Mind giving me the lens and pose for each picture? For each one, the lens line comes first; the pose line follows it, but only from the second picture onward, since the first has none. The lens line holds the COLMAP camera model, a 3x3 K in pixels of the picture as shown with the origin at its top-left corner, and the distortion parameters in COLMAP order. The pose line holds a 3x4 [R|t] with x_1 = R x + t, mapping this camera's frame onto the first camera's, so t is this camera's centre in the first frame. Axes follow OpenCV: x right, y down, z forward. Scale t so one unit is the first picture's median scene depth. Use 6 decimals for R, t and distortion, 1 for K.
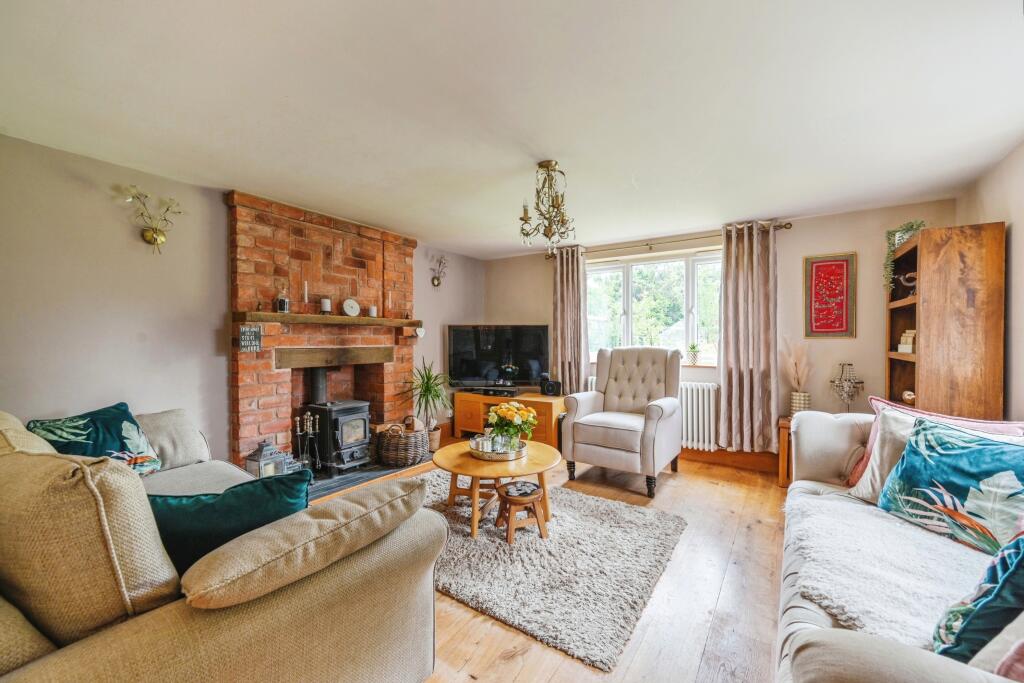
lens RADIAL K [[402.1, 0, 512.0], [0, 402.1, 341.5], [0, 0, 1]] dist [0.000057, 0.000009]
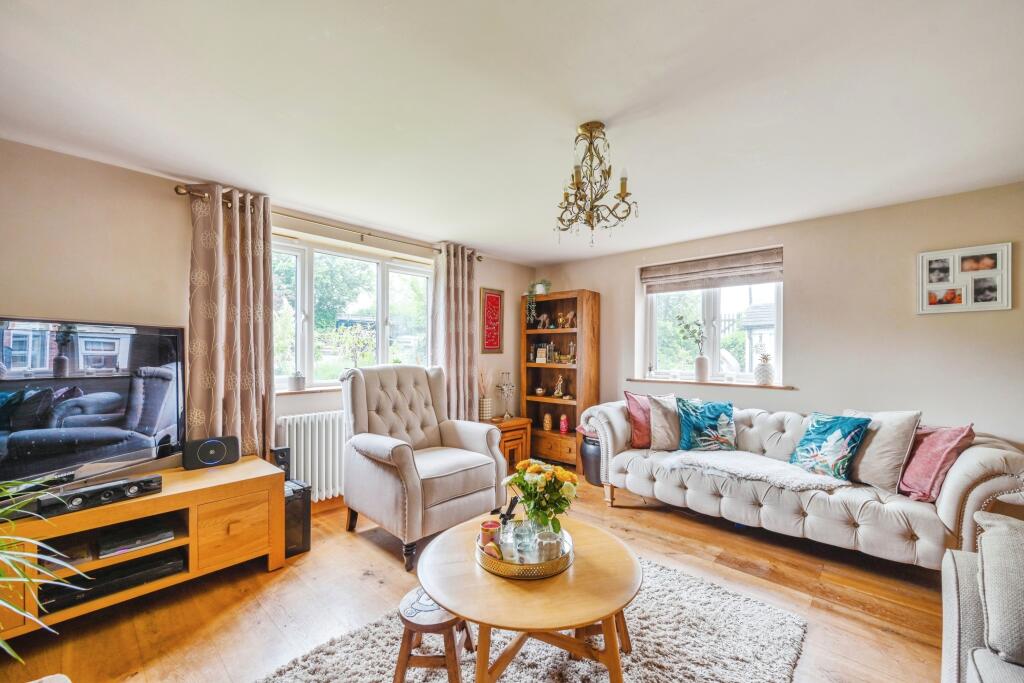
lens RADIAL K [[409.3, 0, 512.0], [0, 409.3, 341.5], [0, 0, 1]] dist [-0.000244, -0.000006]
pose [[0.123181, 0.022795, 0.992122, -0.575708], [0.004646, 0.999712, -0.023546, -0.016524], [-0.992373, 0.007510, 0.123040, 0.886132]]
